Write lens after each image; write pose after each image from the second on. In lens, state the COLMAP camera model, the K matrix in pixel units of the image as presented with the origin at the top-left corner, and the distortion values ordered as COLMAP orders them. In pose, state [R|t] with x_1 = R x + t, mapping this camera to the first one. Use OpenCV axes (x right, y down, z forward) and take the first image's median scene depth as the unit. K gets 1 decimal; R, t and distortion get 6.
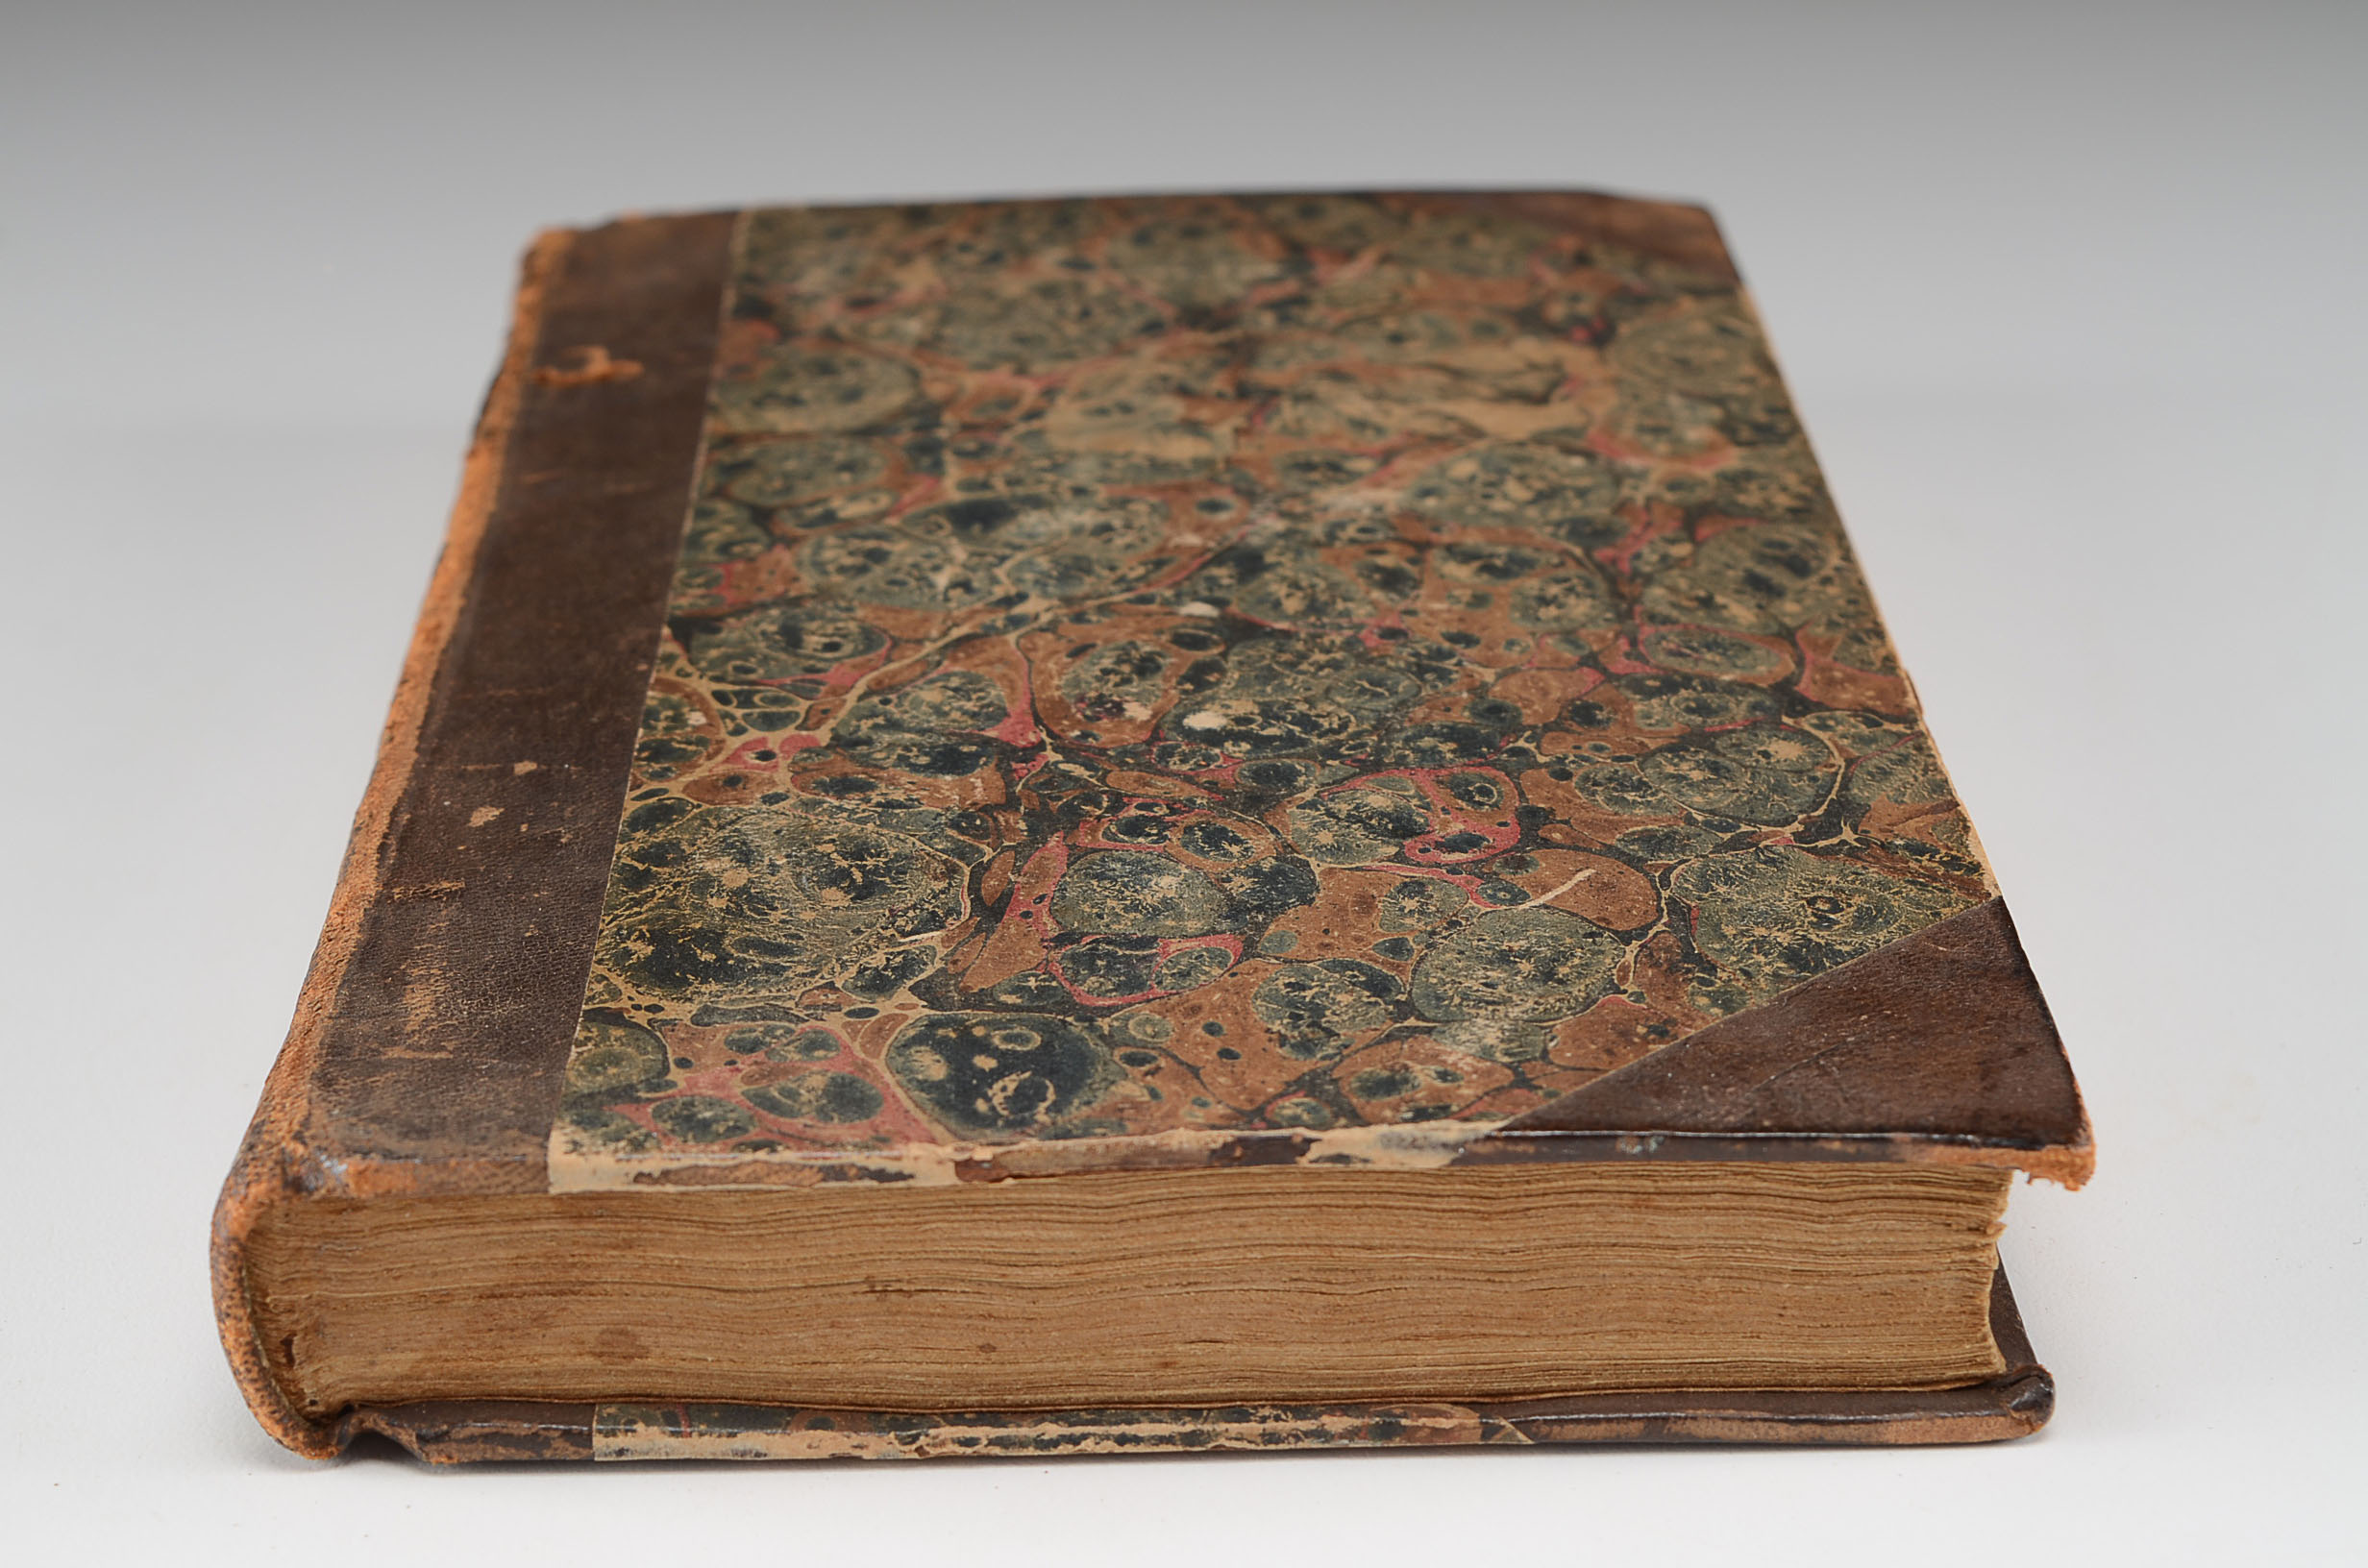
lens RADIAL K [[4543.4, 0, 1184.0], [0, 4543.4, 784.0], [0, 0, 1]] dist [0.027551, 0.002629]
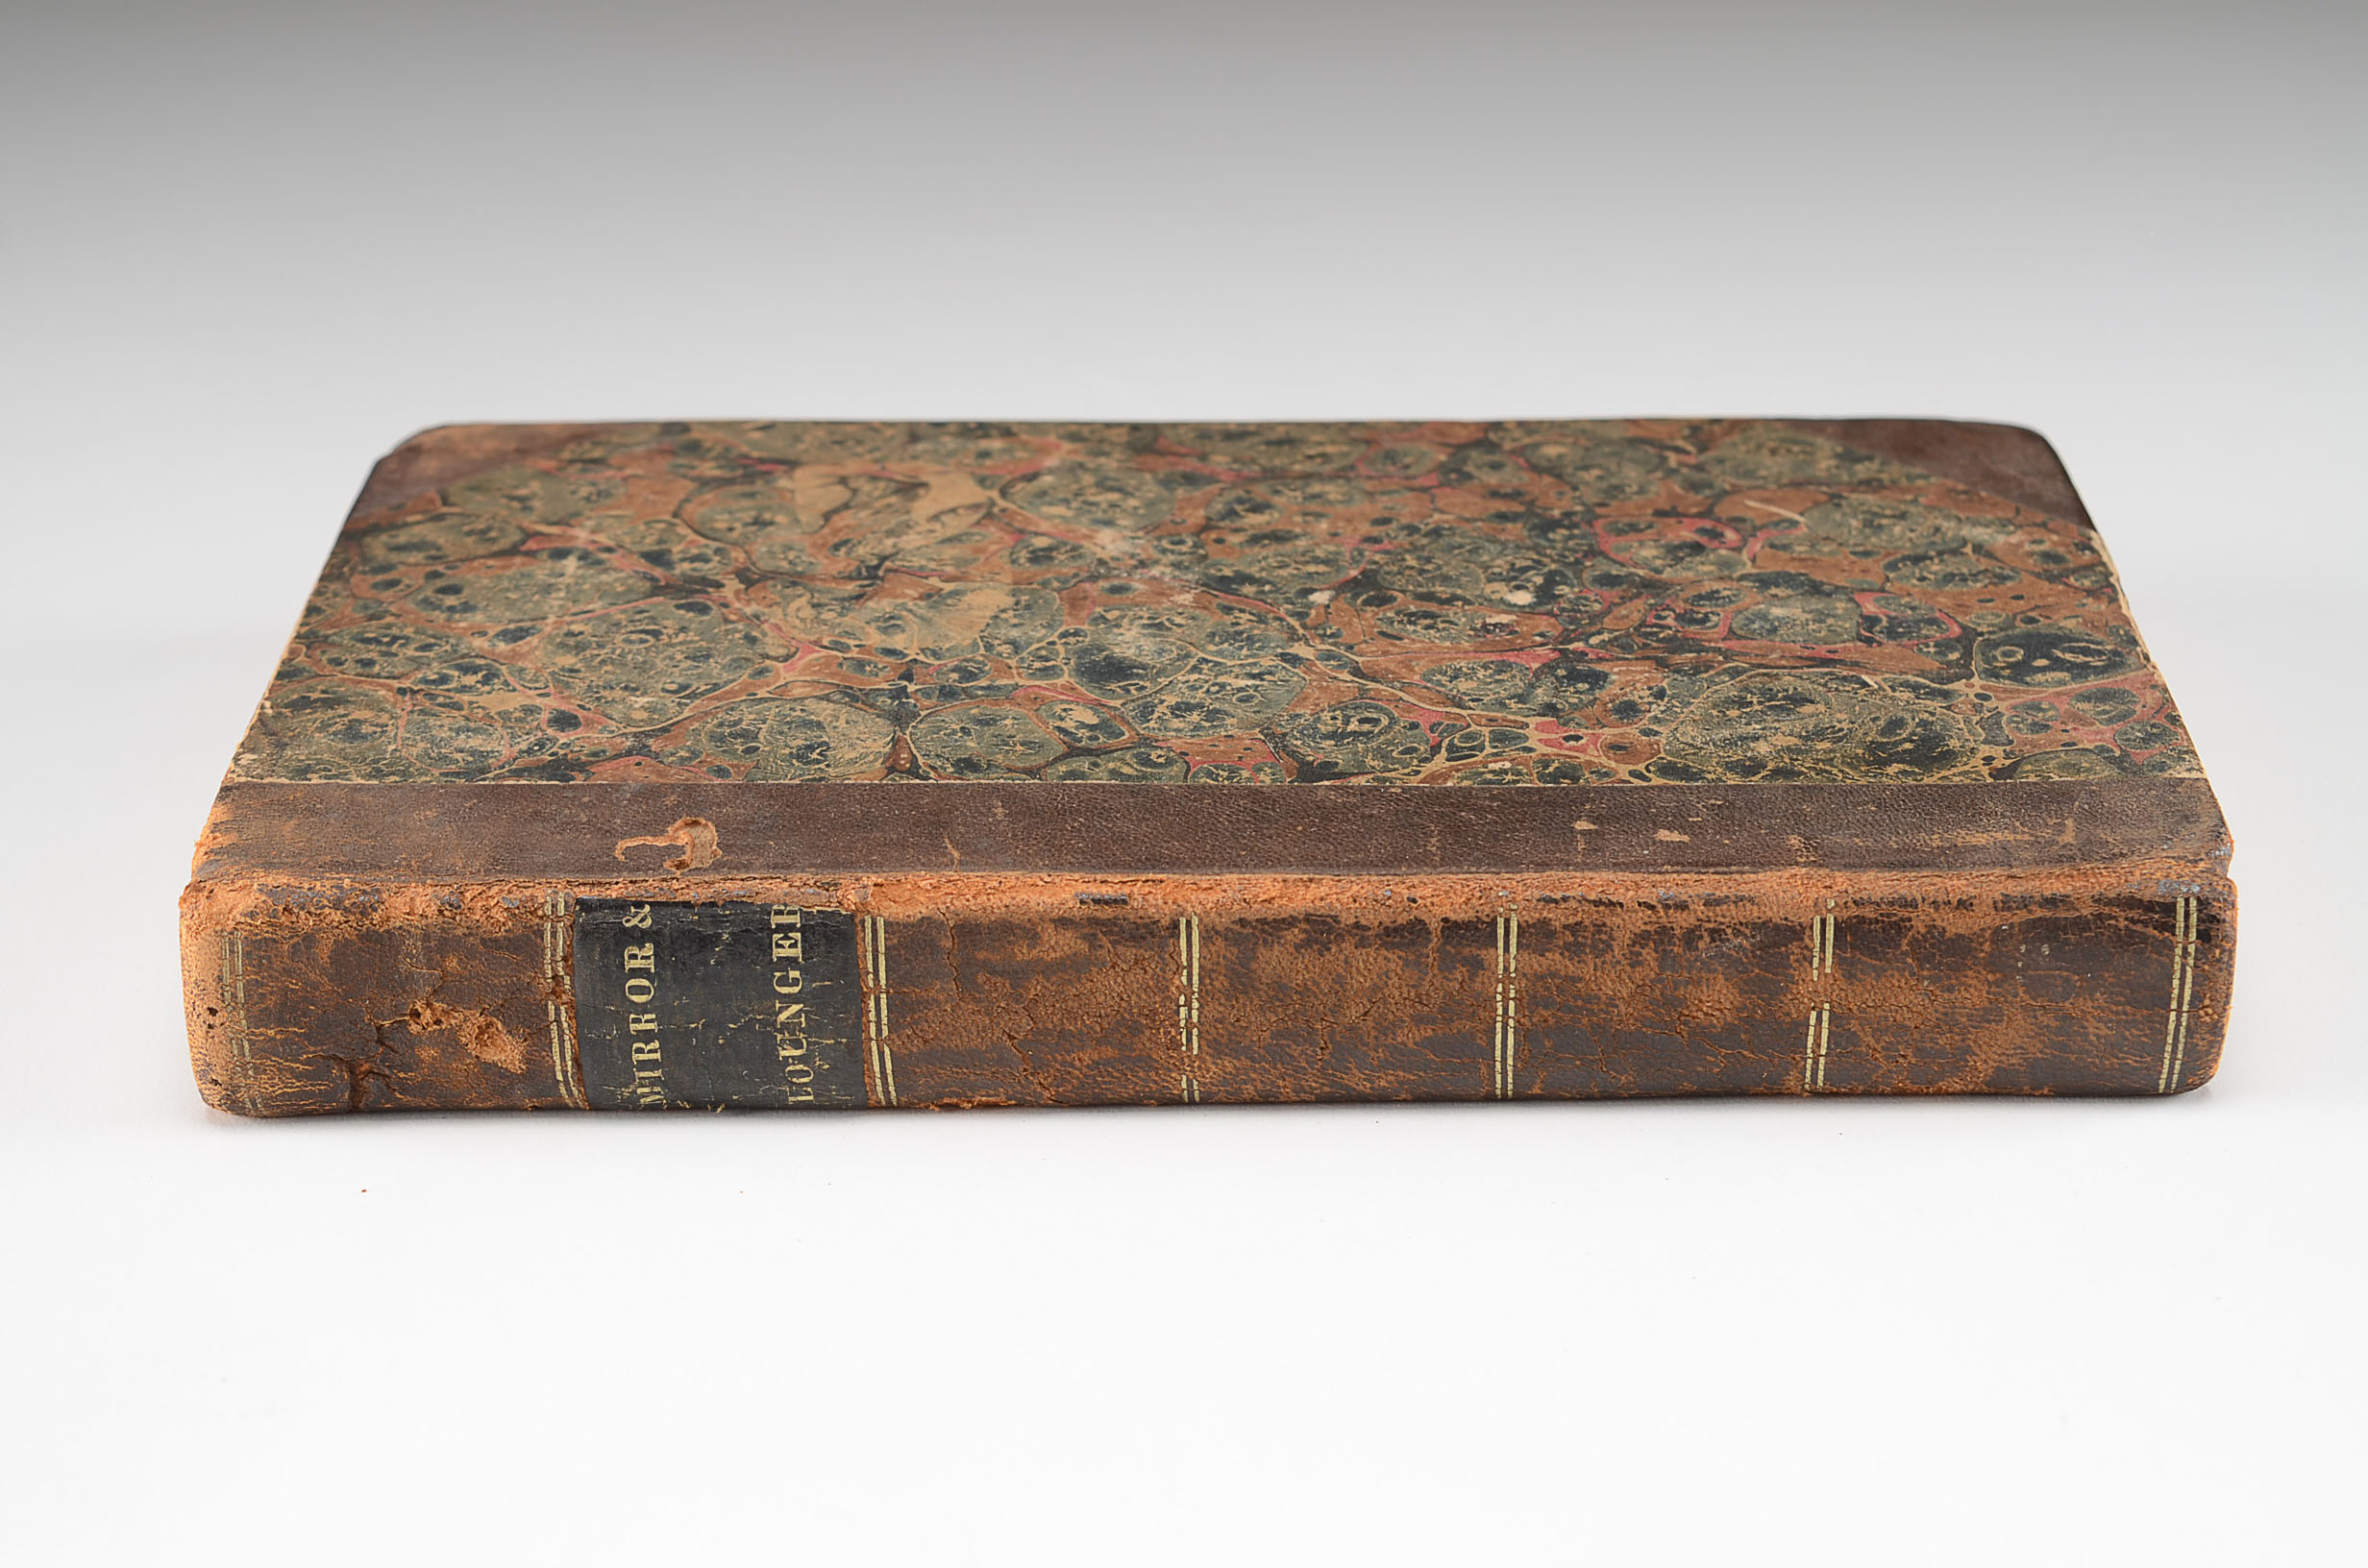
lens RADIAL K [[4434.2, 0, 1184.0], [0, 4434.2, 784.0], [0, 0, 1]] dist [0.031540, 0.051533]
pose [[0.048110, -0.427652, 0.902662, -1.214766], [0.446751, 0.817490, 0.363489, -0.492672], [-0.893364, 0.385778, 0.230383, 0.791124]]
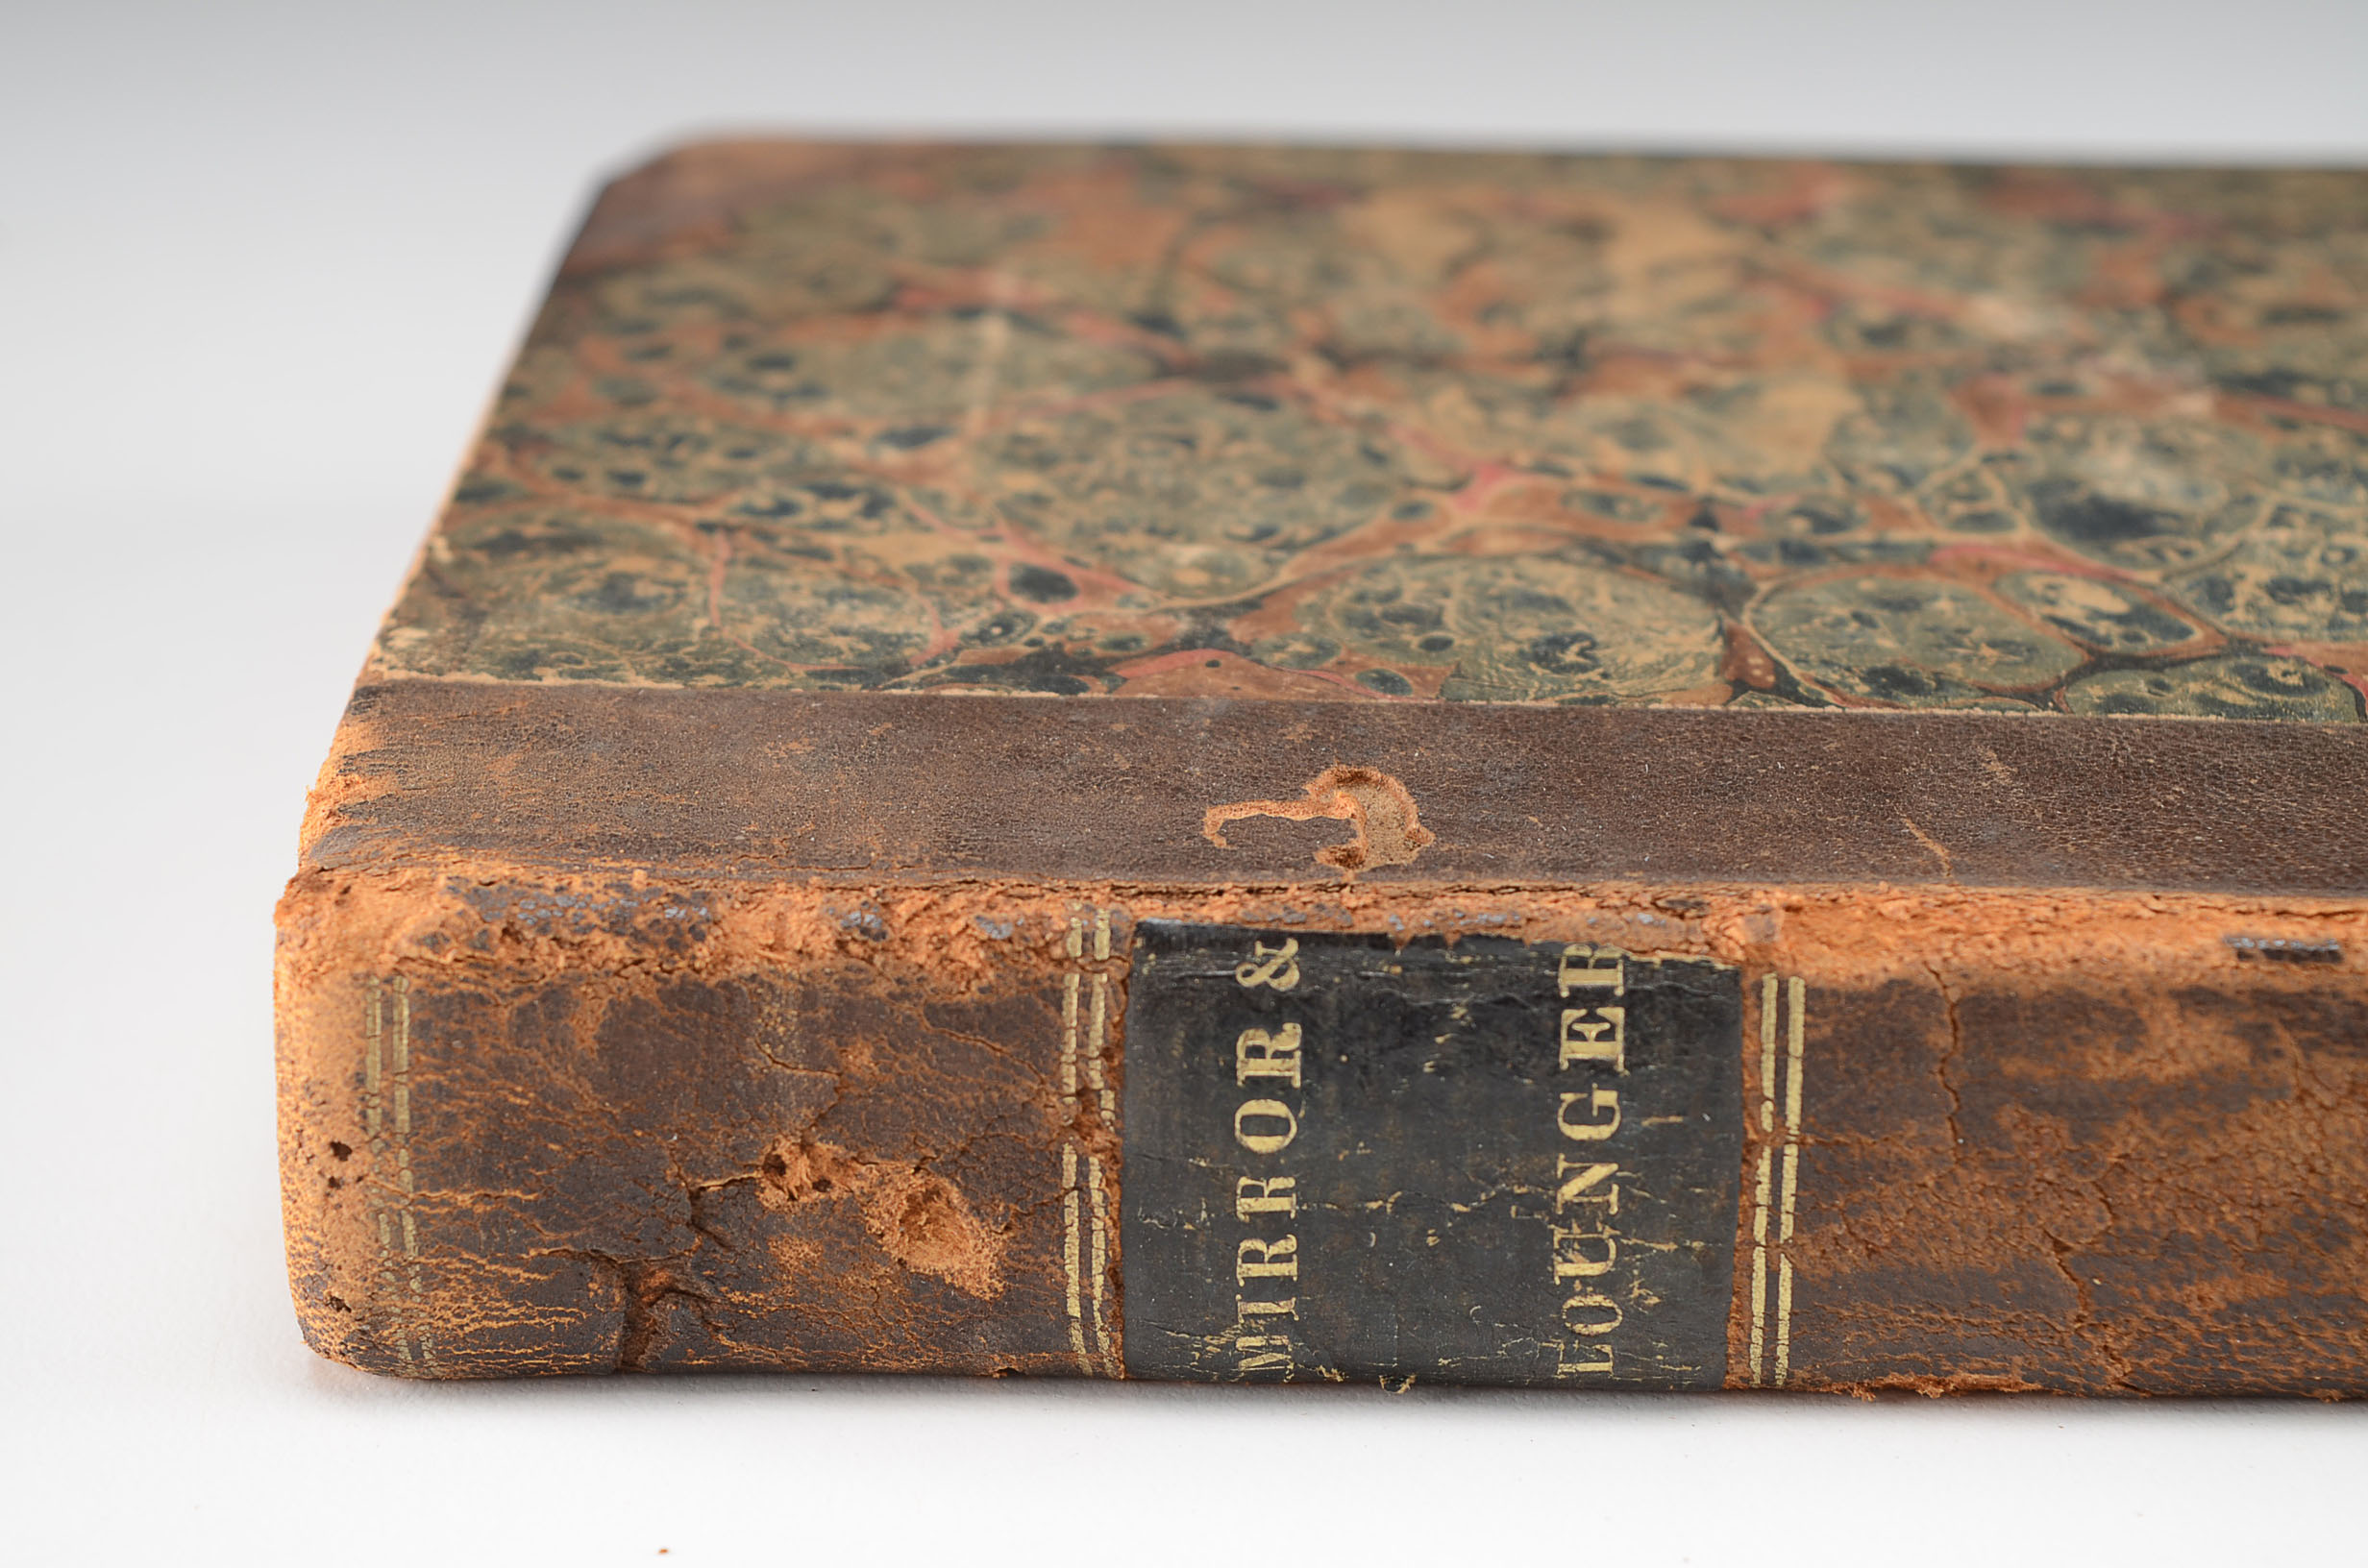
lens RADIAL K [[4727.7, 0, 1184.0], [0, 4727.7, 784.0], [0, 0, 1]] dist [0.036735, 0.094521]
pose [[0.055177, -0.388375, 0.919848, -0.702806], [0.426847, 0.842001, 0.329903, -0.316261], [-0.902639, 0.374431, 0.212236, 1.081191]]
